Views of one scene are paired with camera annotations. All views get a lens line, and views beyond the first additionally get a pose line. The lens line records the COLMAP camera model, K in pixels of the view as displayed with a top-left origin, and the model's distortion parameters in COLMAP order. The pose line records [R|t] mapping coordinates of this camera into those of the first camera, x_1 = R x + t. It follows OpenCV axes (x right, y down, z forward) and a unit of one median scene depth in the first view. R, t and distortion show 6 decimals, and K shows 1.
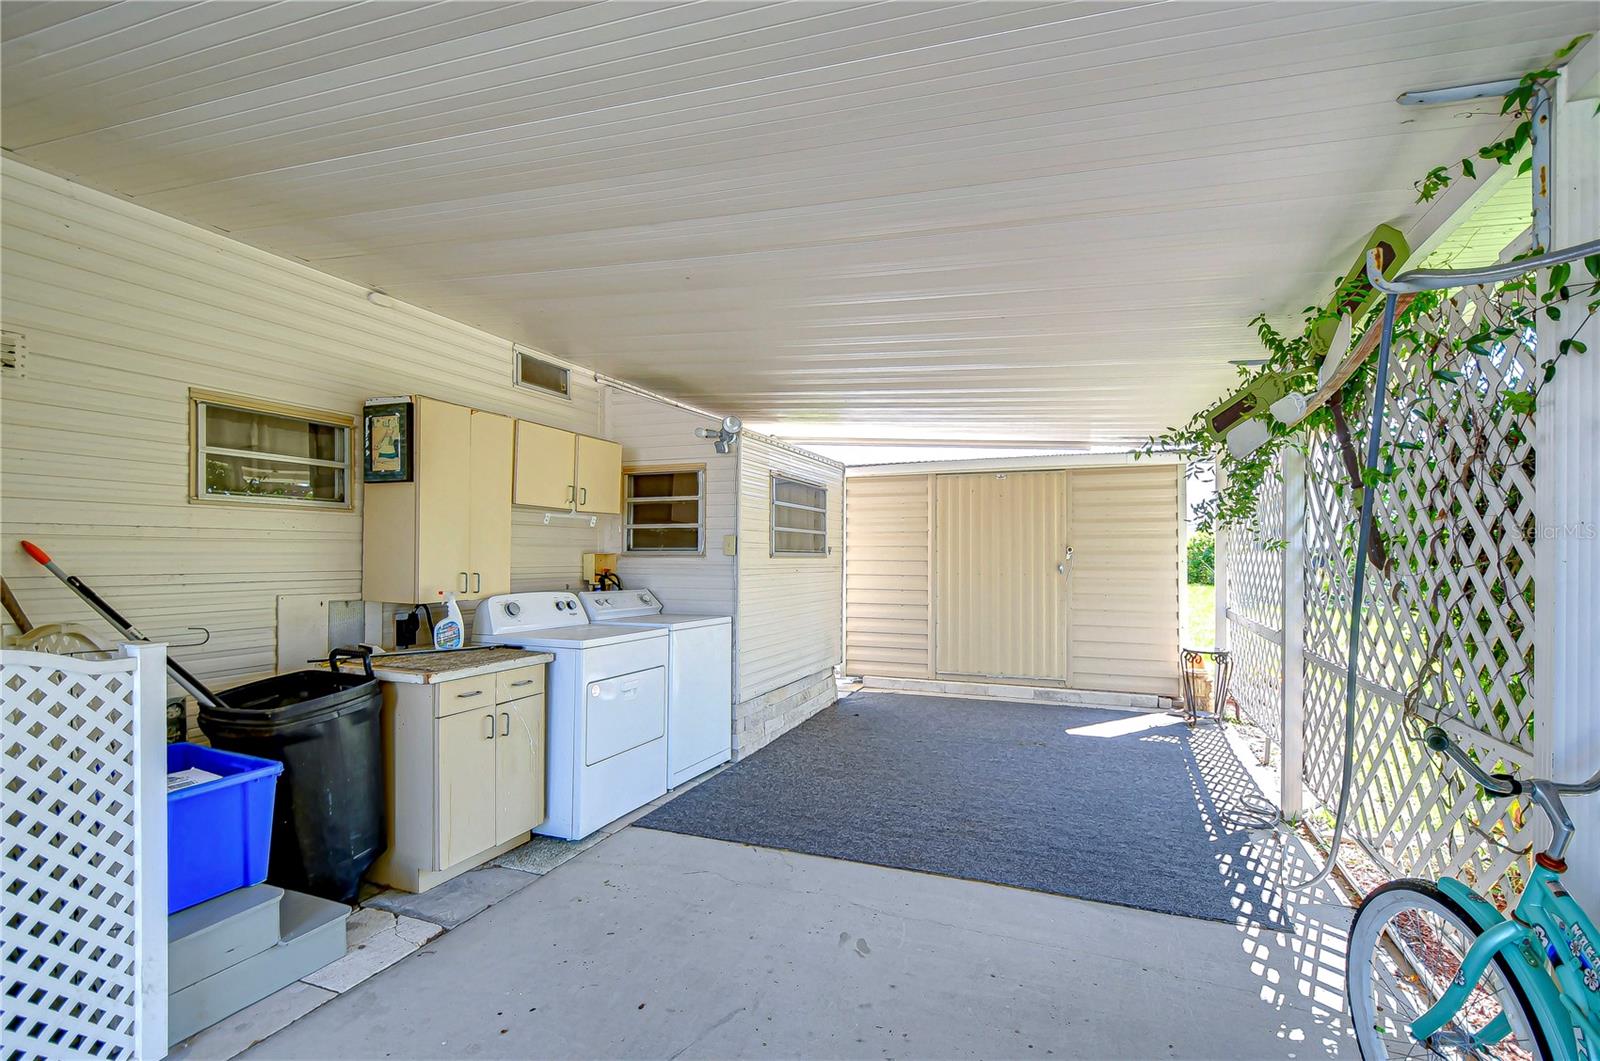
lens RADIAL K [[722.5, 0, 808.4], [0, 722.5, 555.9], [0, 0, 1]] dist [0.015274, -0.008830]
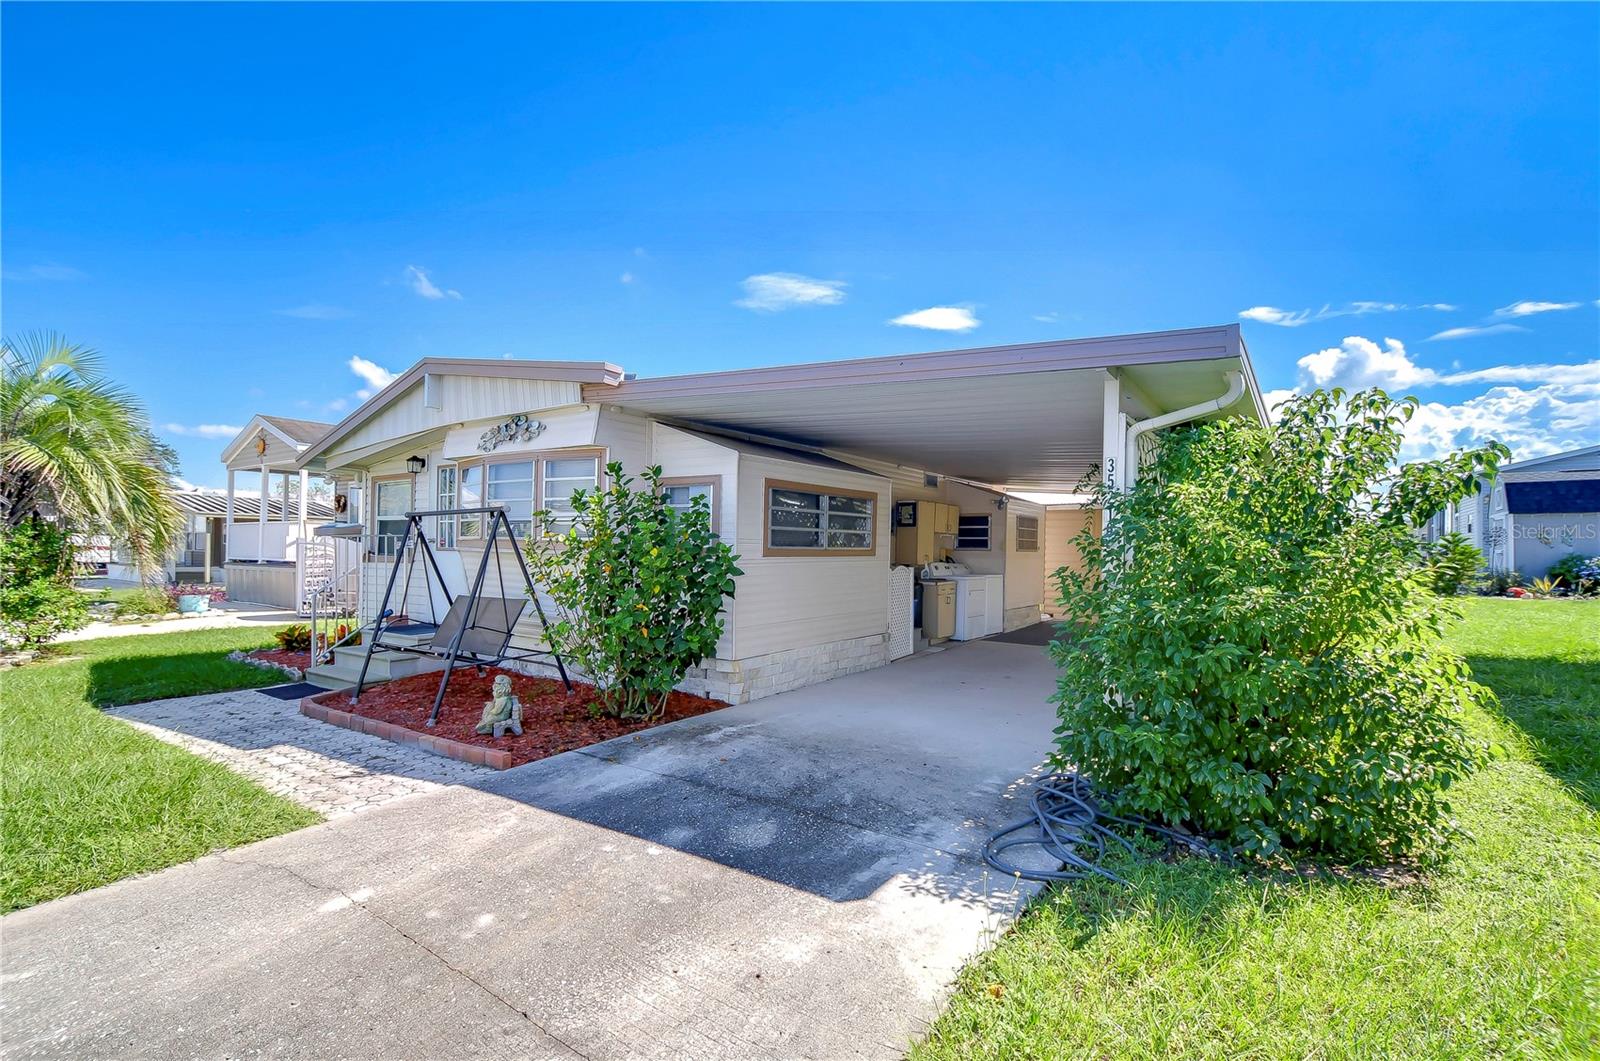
lens RADIAL K [[729.1, 0, 800.0], [0, 729.1, 544.2], [0, 0, 1]] dist [0.013702, -0.009667]
pose [[0.976044, 0.007476, -0.217445, -0.236458], [-0.009567, 0.999918, -0.008562, 0.006123], [0.217363, 0.010437, 0.976035, -1.560953]]
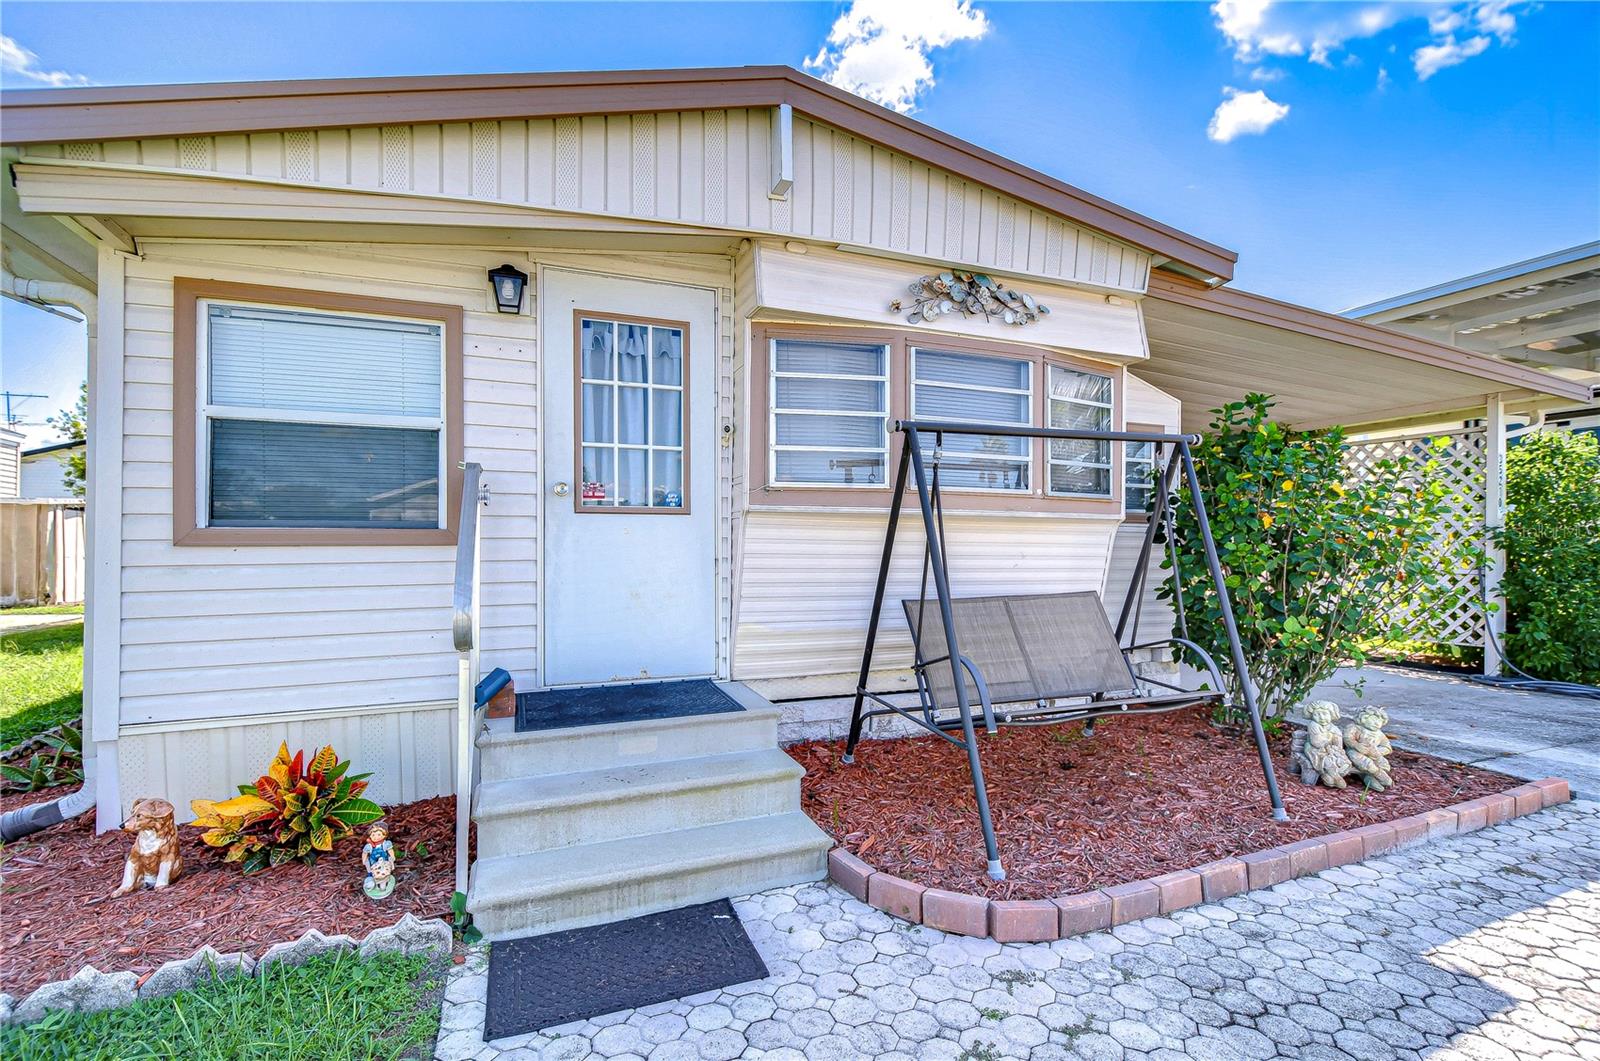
lens RADIAL K [[729.1, 0, 800.0], [0, 729.1, 544.2], [0, 0, 1]] dist [0.013702, -0.009667]
pose [[0.719595, -0.002404, 0.694390, -1.786761], [0.004055, 0.999992, -0.000740, 0.046112], [-0.694382, 0.003348, 0.719599, -0.732573]]
